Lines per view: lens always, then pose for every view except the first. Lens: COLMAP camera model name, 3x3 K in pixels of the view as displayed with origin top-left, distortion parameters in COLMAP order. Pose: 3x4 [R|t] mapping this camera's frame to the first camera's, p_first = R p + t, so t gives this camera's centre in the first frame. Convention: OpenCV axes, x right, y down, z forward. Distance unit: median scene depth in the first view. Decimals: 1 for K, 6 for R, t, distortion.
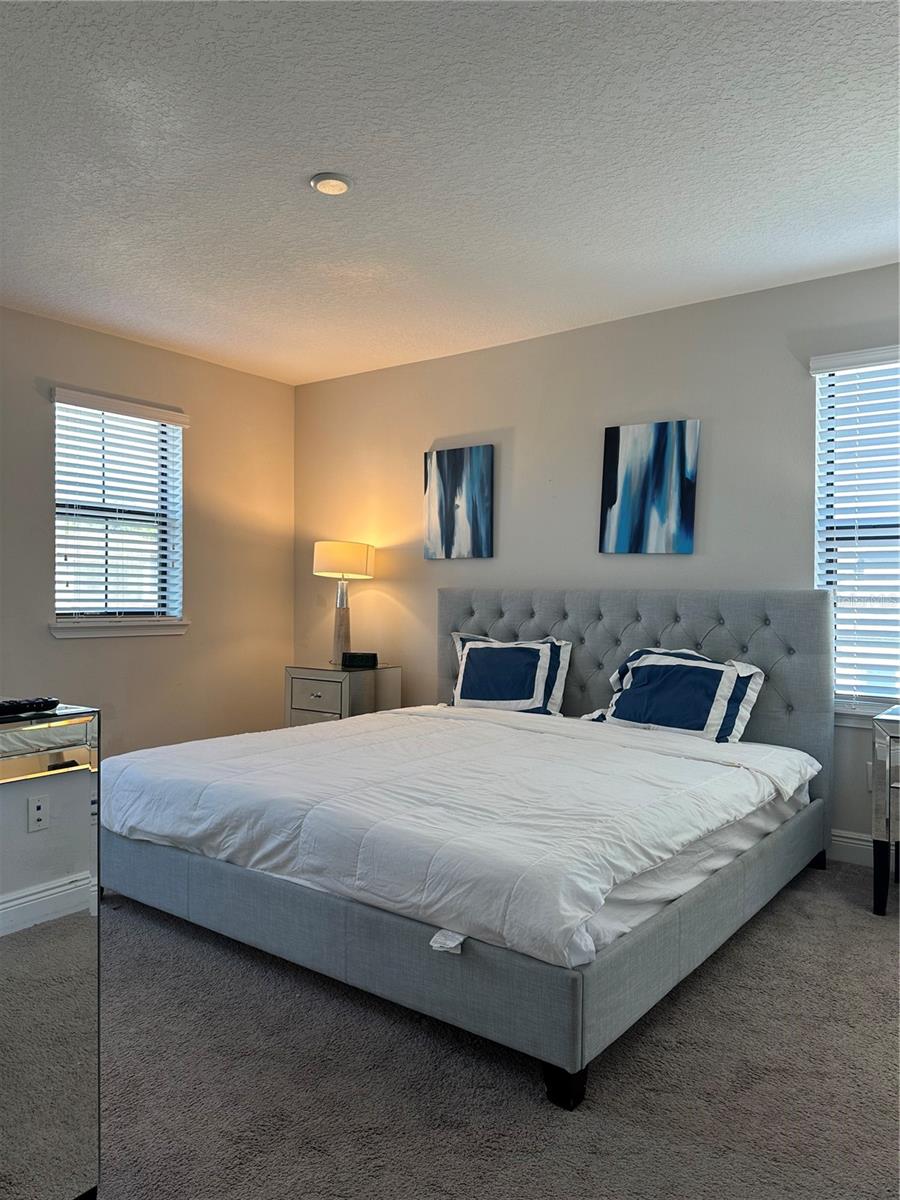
lens RADIAL K [[846.8, 0, 449.2], [0, 846.8, 615.8], [0, 0, 1]] dist [0.093585, -0.100938]
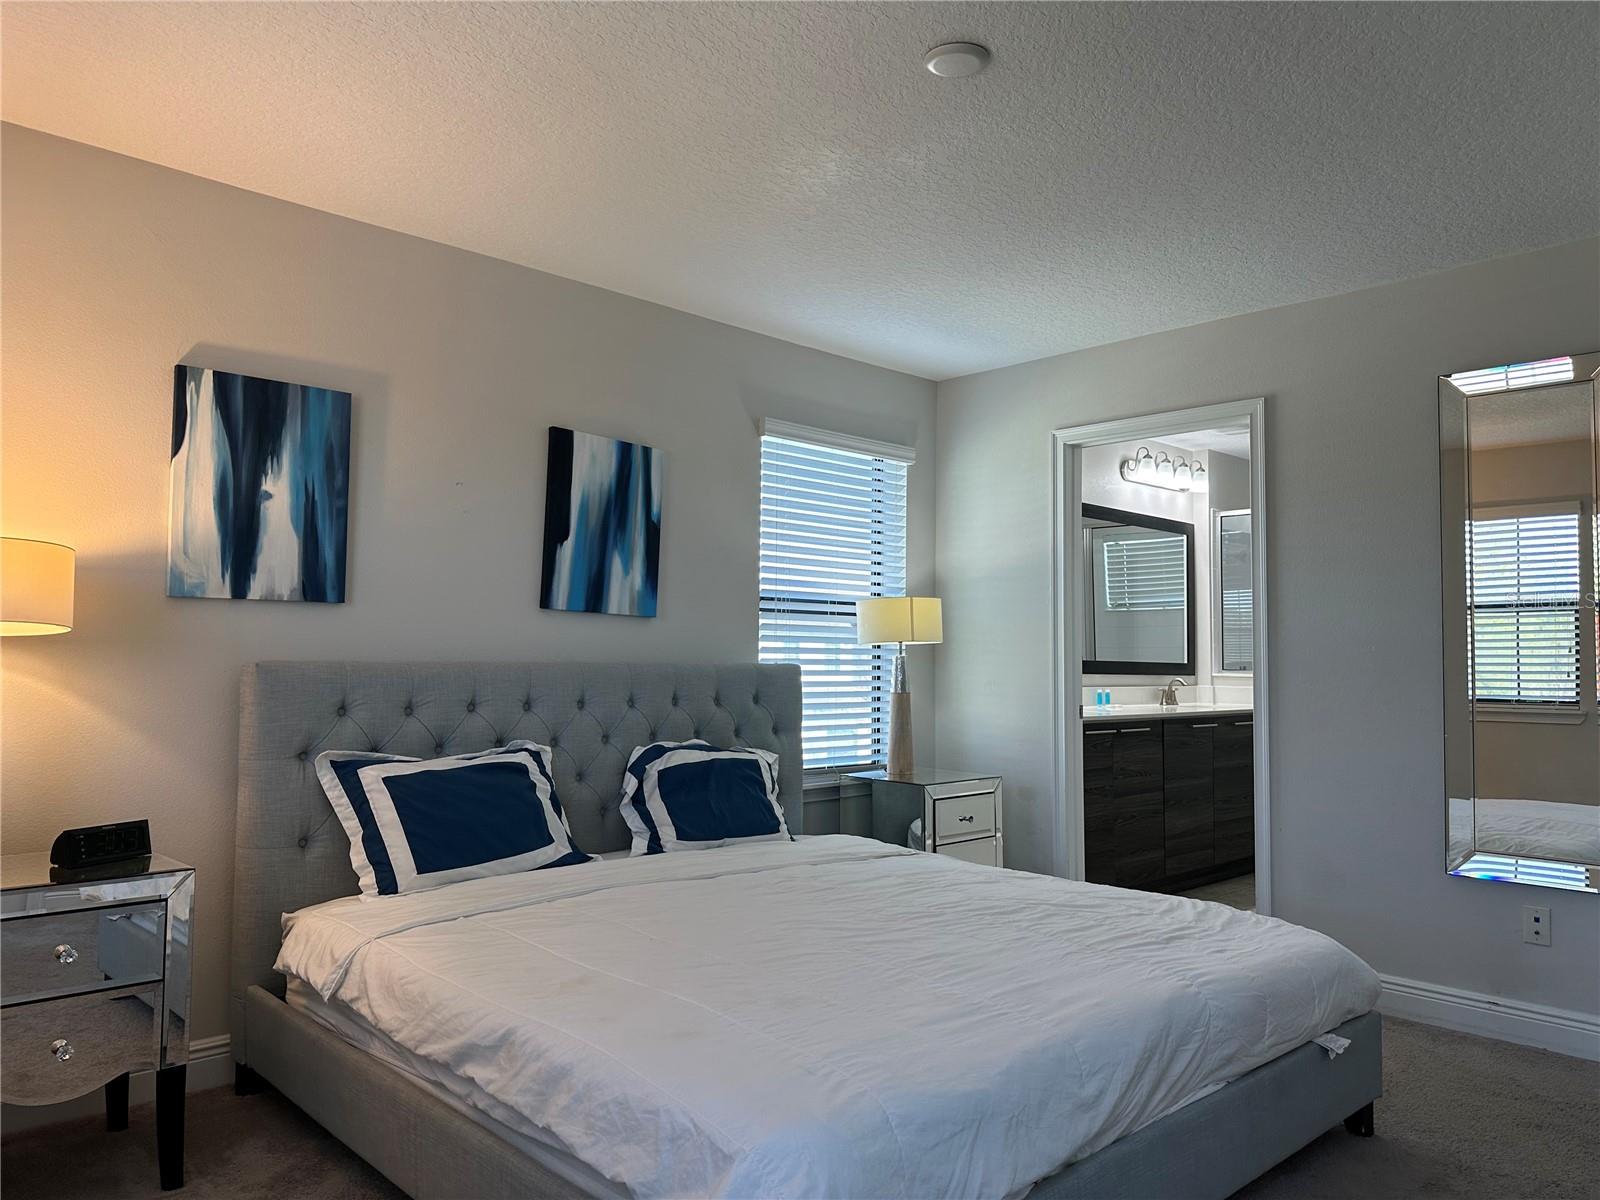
lens RADIAL K [[1129.1, 0, 799.1], [0, 1129.1, 608.0], [0, 0, 1]] dist [0.093585, -0.100938]
pose [[0.142151, 0.032832, 0.989300, -0.699721], [0.013297, 0.999296, -0.035074, -0.041562], [-0.989756, 0.018141, 0.141615, 0.693601]]
